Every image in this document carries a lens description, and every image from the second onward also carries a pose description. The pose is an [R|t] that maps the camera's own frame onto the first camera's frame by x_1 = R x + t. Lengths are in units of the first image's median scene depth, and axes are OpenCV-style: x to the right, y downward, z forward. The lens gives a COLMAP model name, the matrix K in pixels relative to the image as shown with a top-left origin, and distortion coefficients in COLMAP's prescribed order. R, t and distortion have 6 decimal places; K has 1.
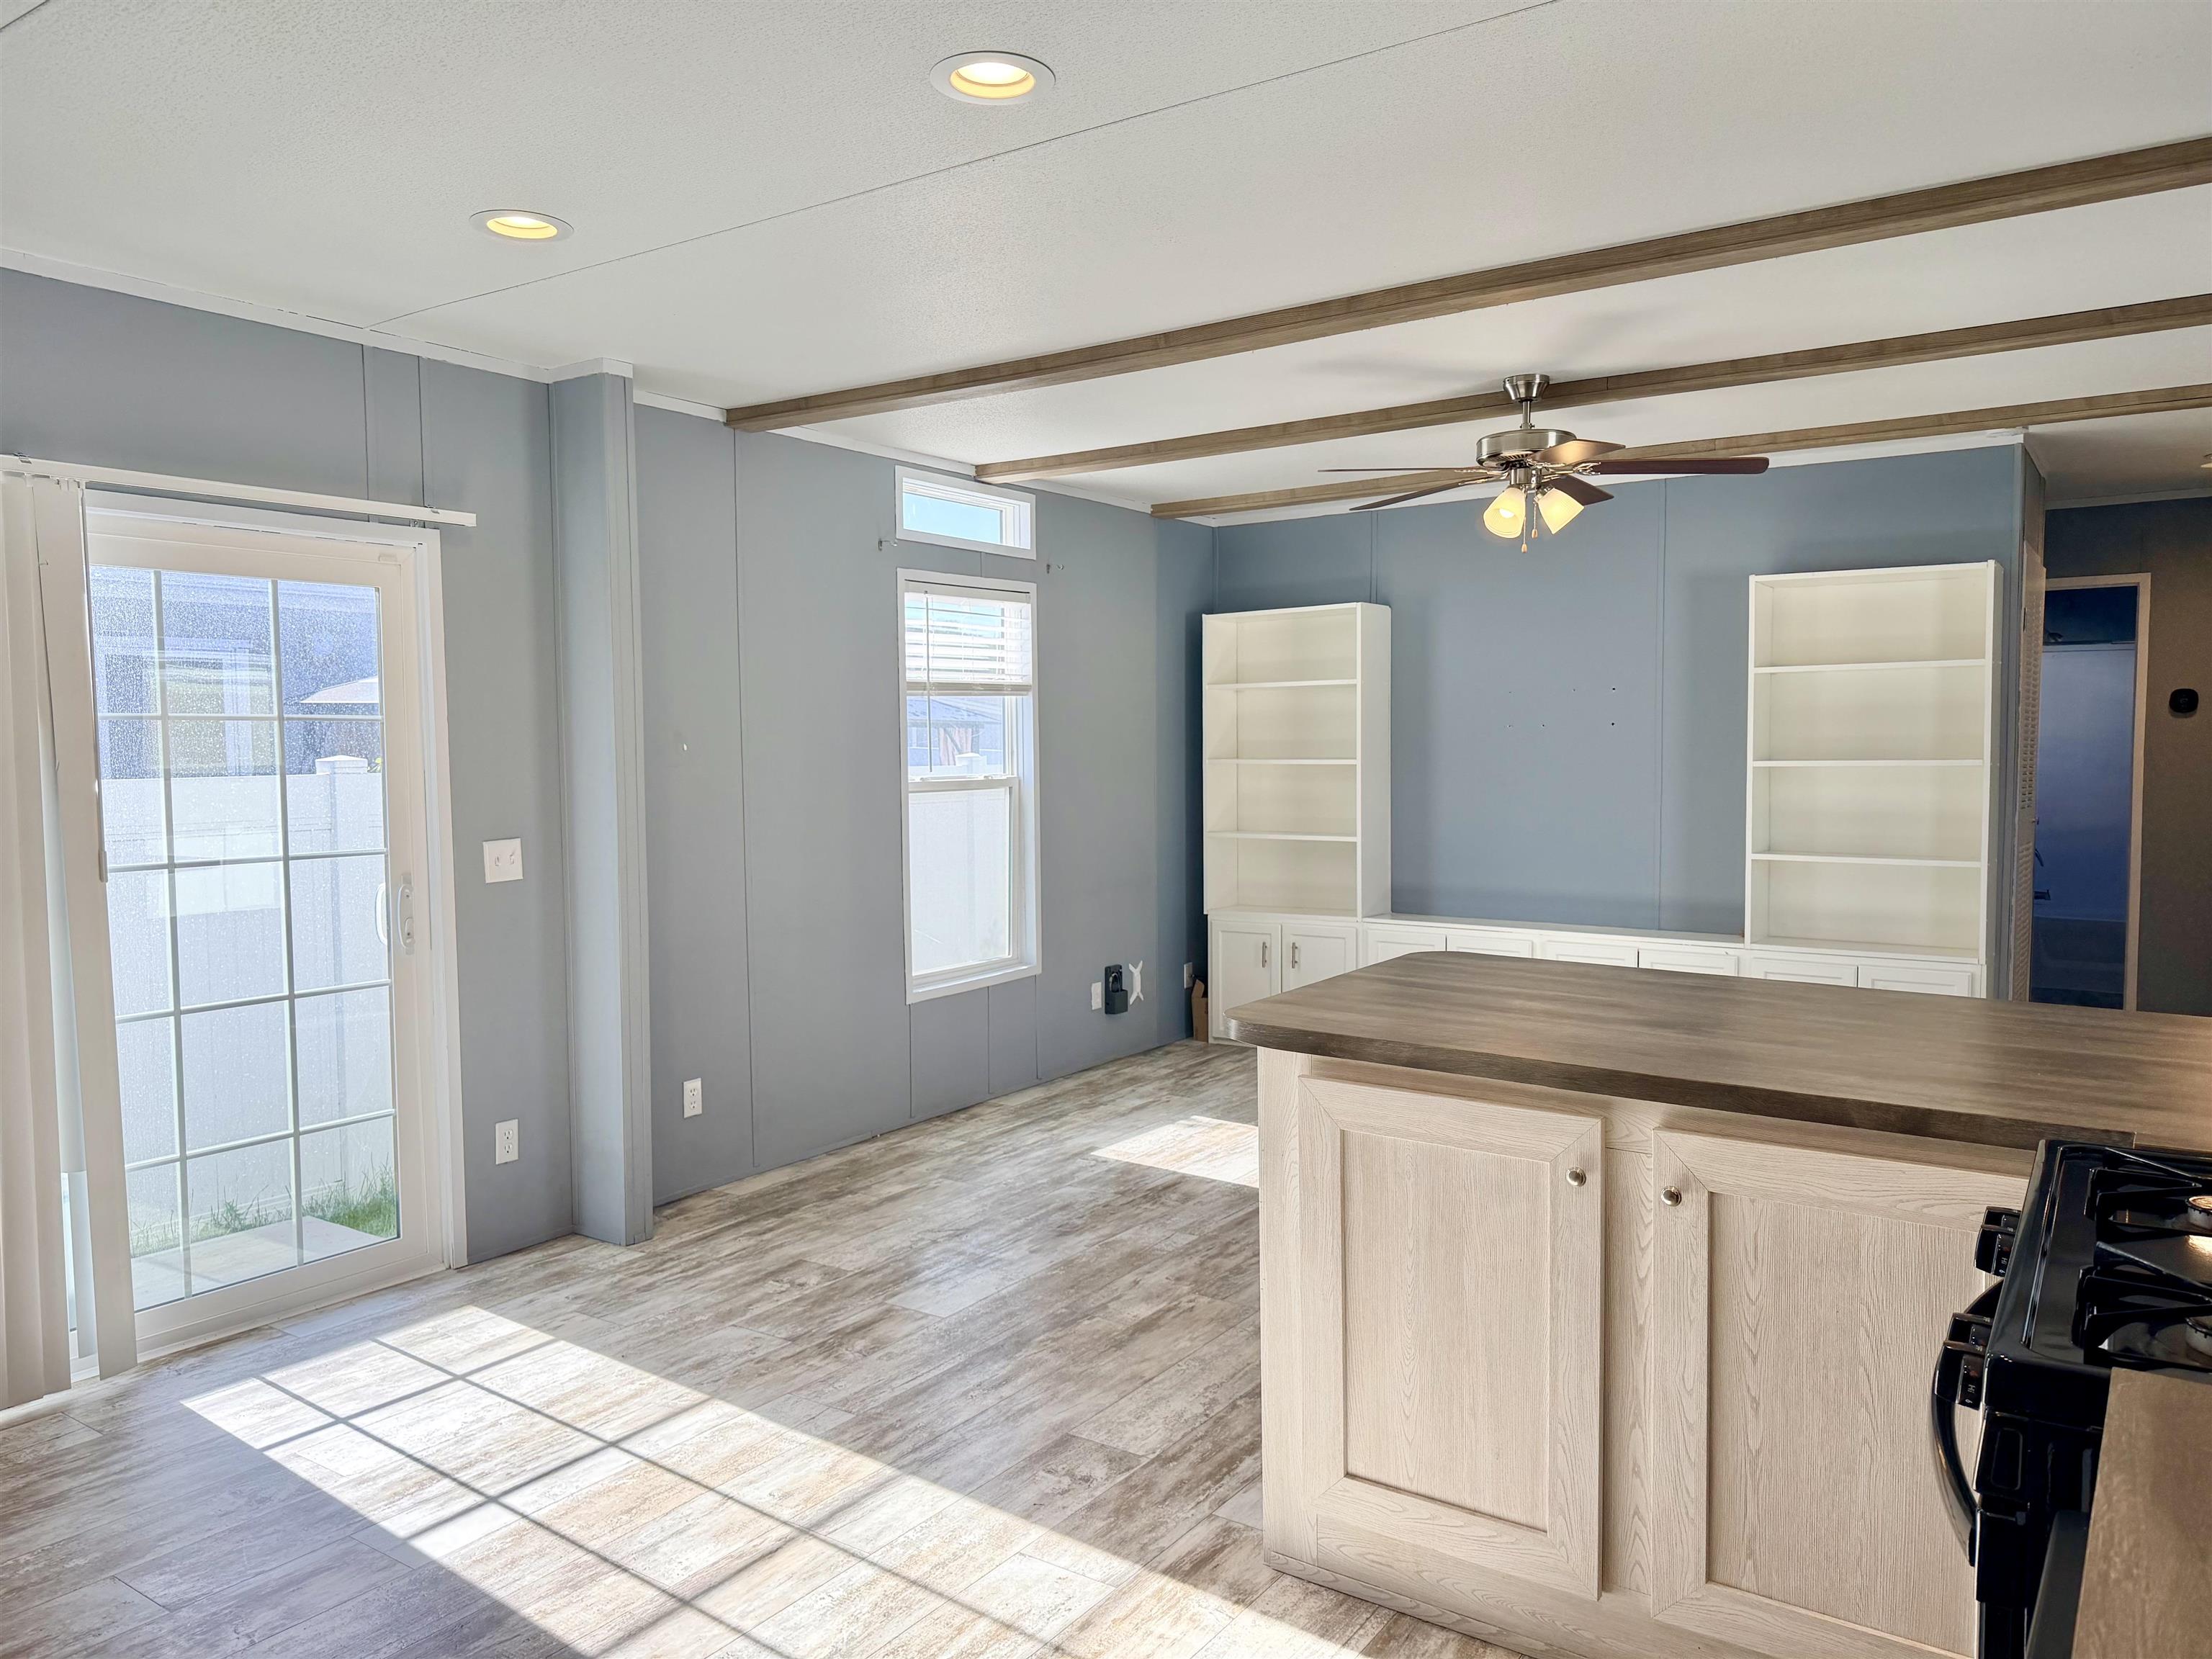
lens RADIAL K [[1543.6, 0, 1106.0], [0, 1543.6, 829.5], [0, 0, 1]] dist [0.094621, -0.170069]
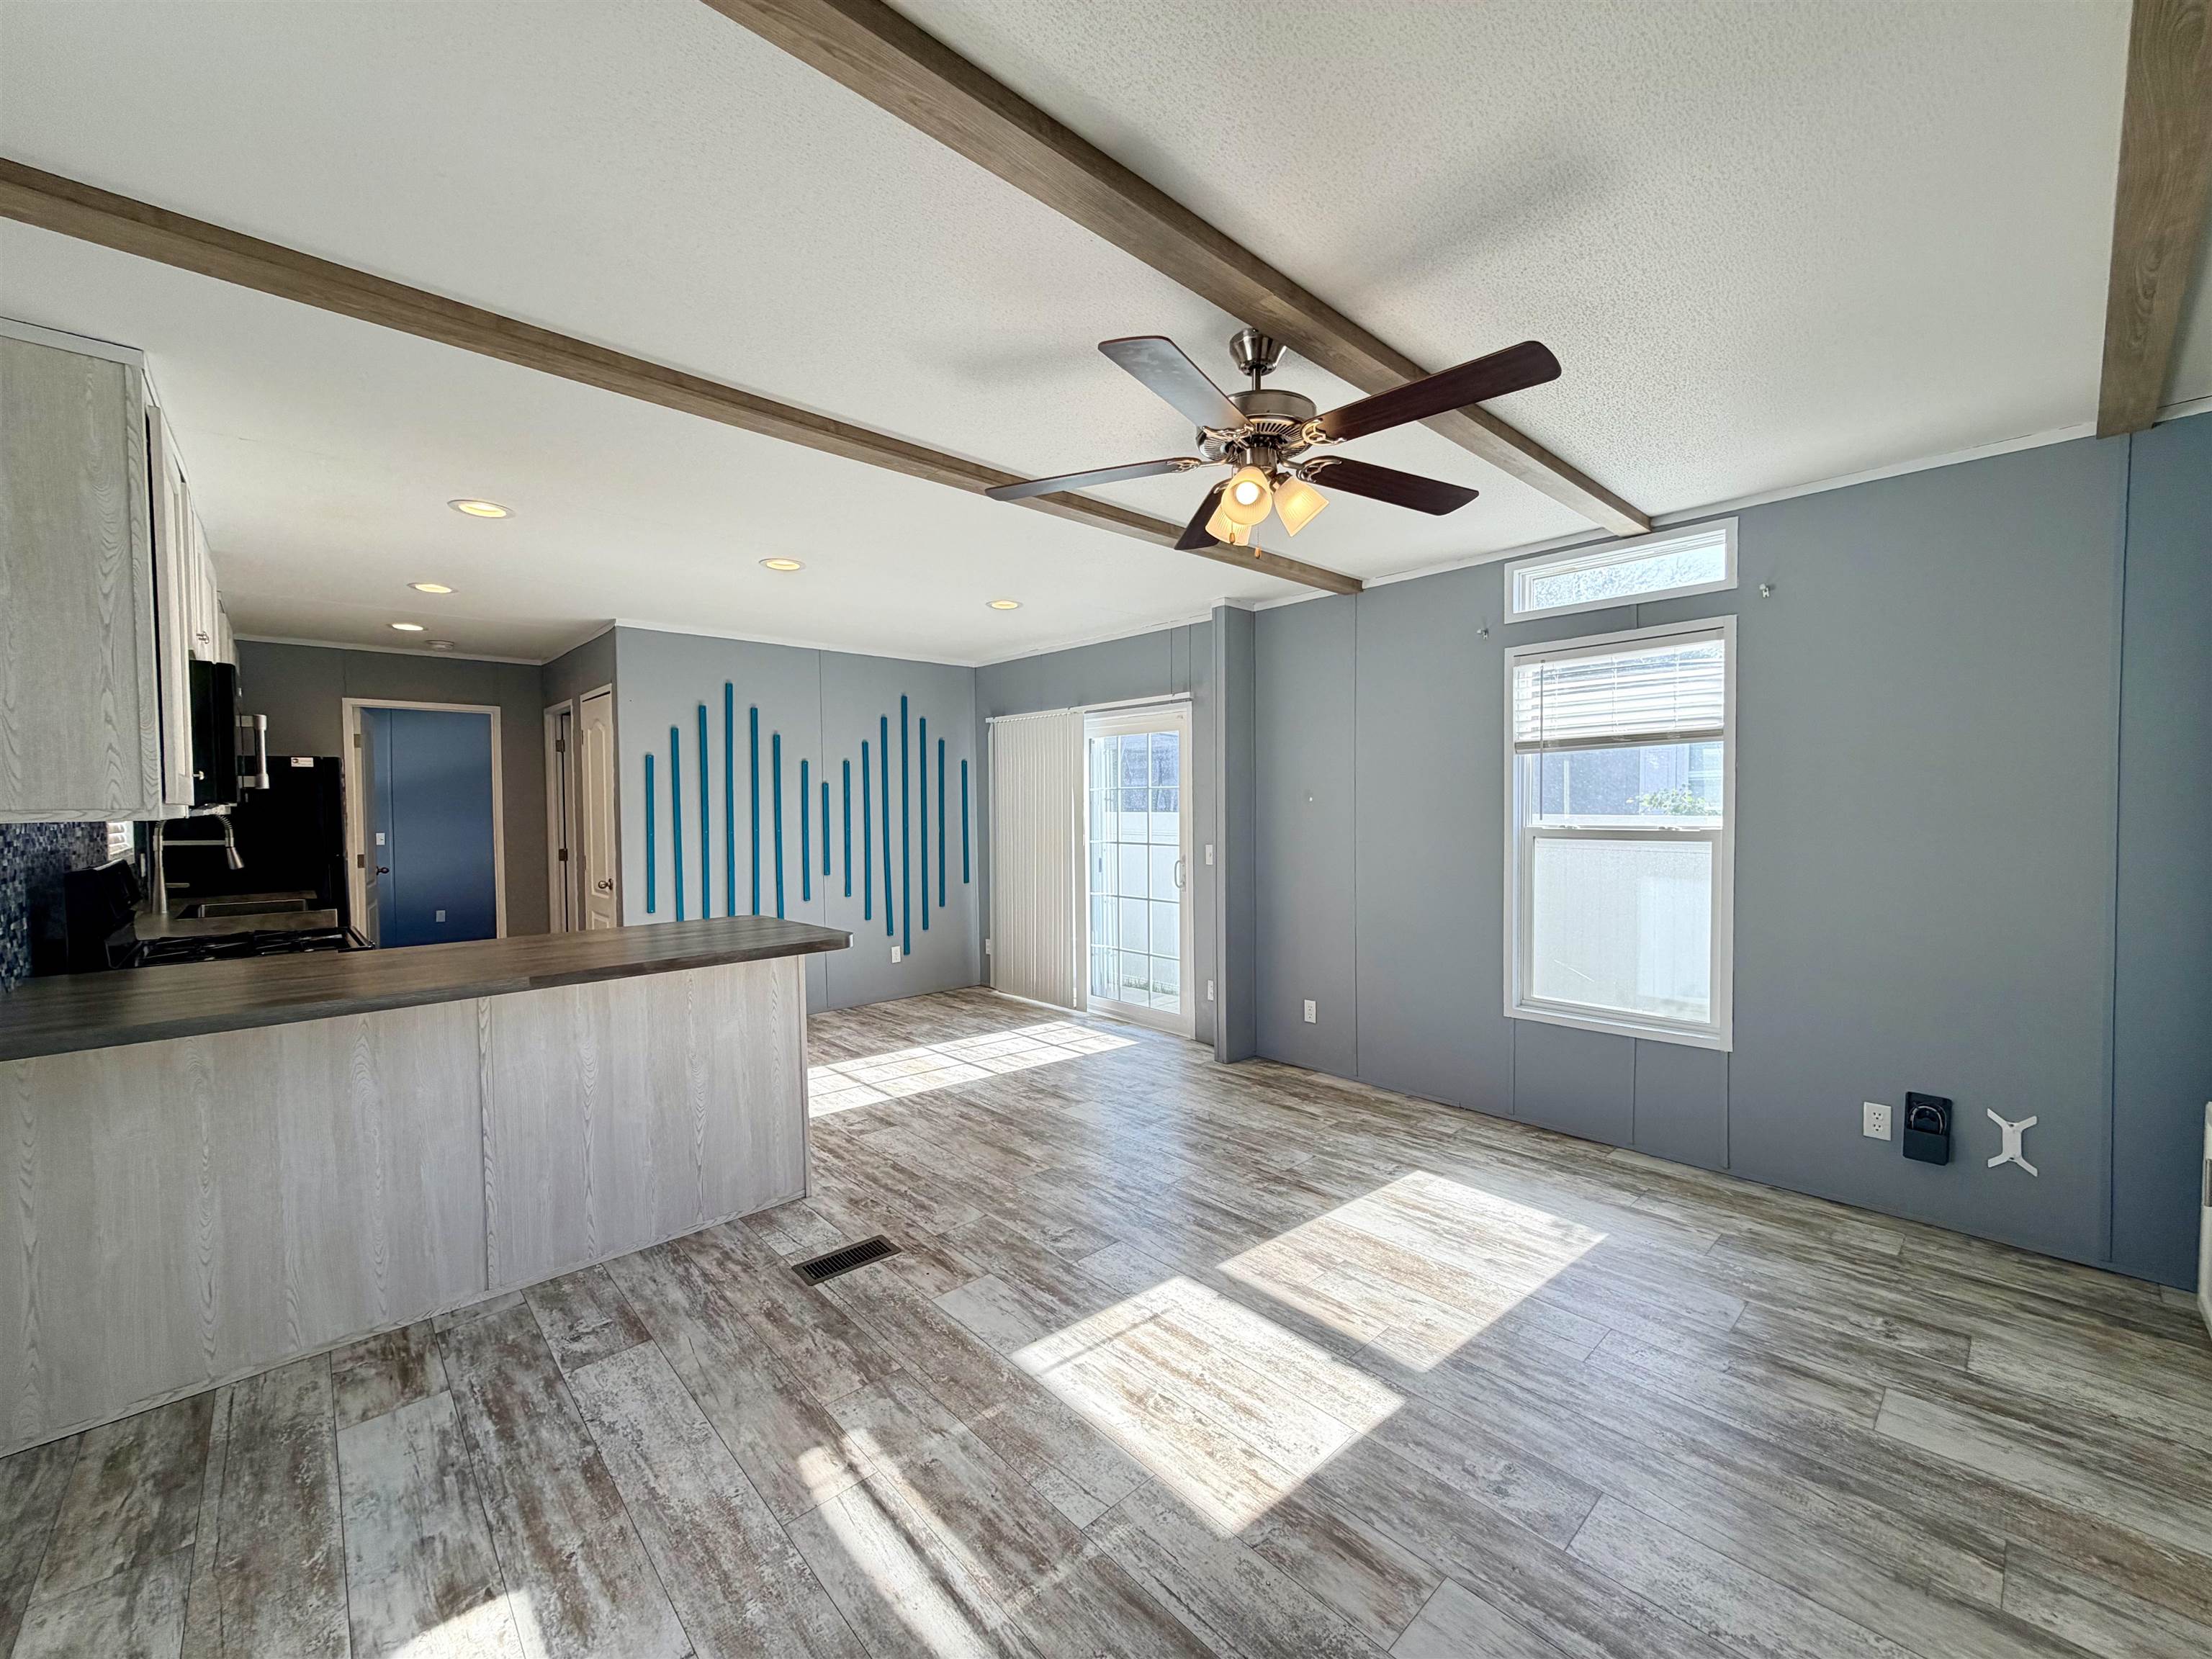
lens RADIAL K [[880.4, 0, 1100.2], [0, 880.4, 832.0], [0, 0, 1]] dist [-0.000506, -0.000414]
pose [[-0.222800, 0.036577, -0.974178, 0.794524], [-0.049432, 0.997586, 0.048761, -0.060233], [0.973610, 0.059020, -0.220455, 1.130184]]
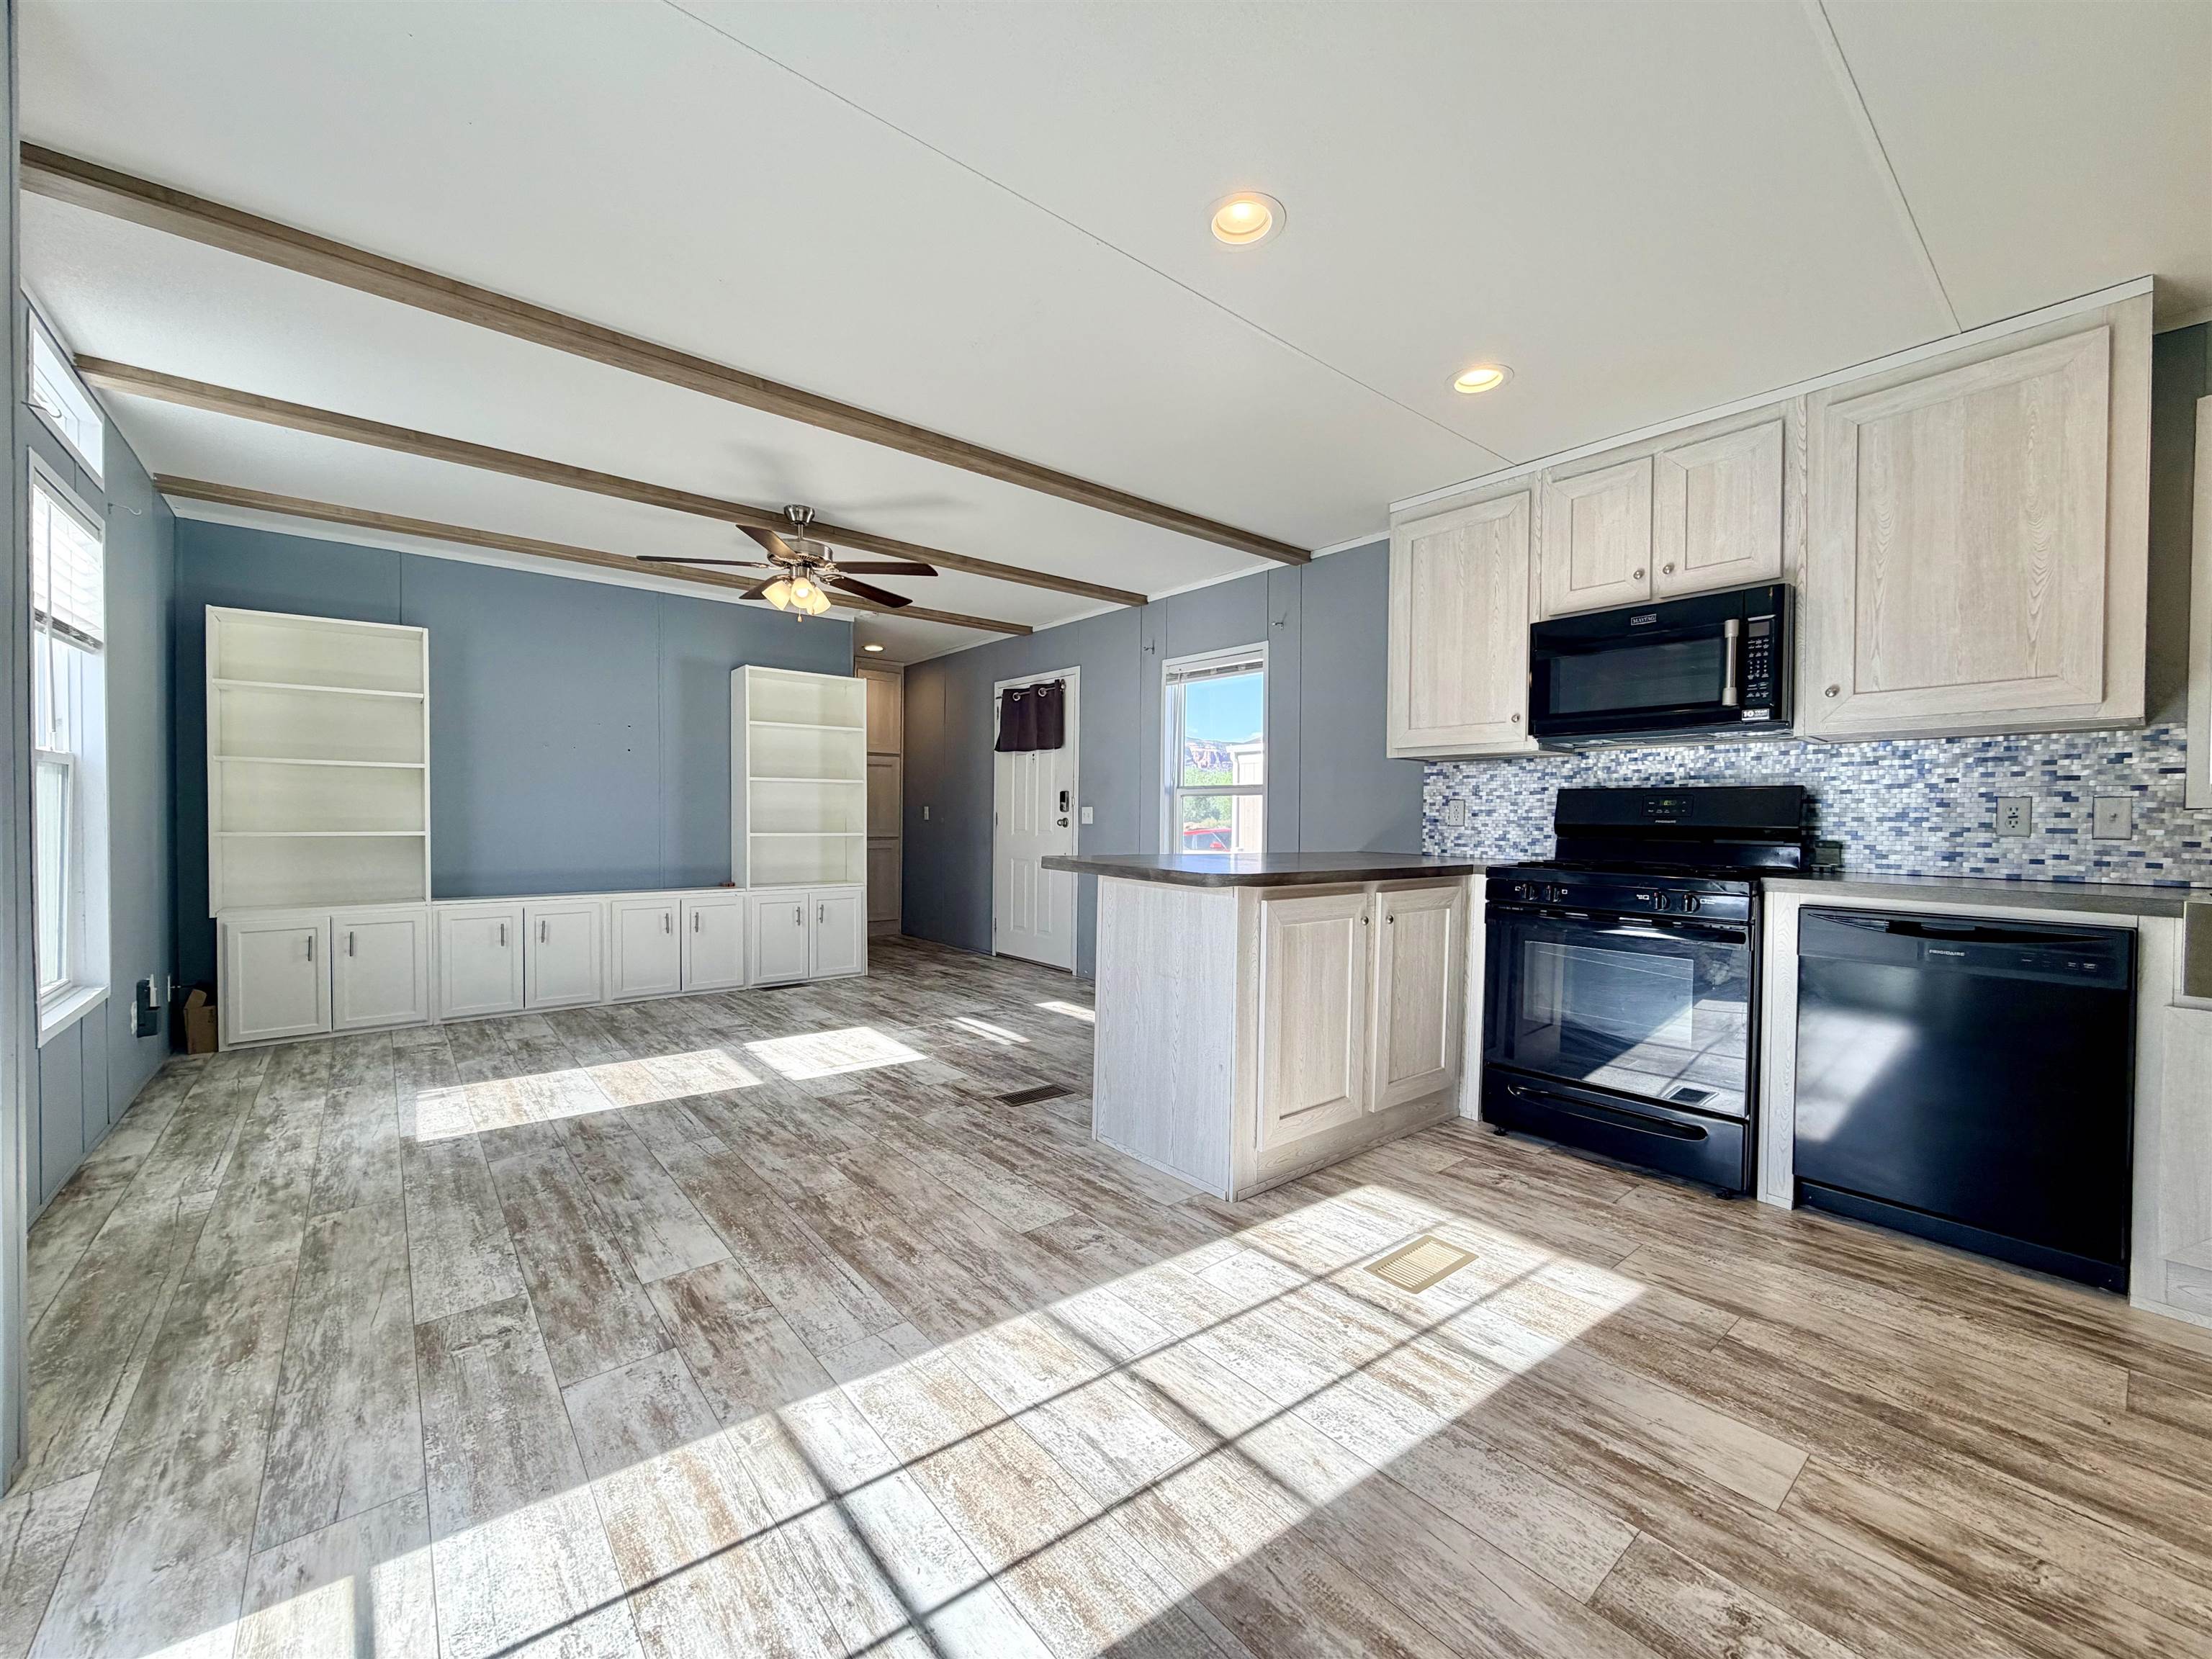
lens RADIAL K [[880.4, 0, 1100.2], [0, 880.4, 832.0], [0, 0, 1]] dist [-0.000506, -0.000414]
pose [[0.274703, -0.007550, 0.961500, -0.521300], [0.044784, 0.998984, -0.004950, 0.049242], [-0.960486, 0.044419, 0.274762, 0.545074]]
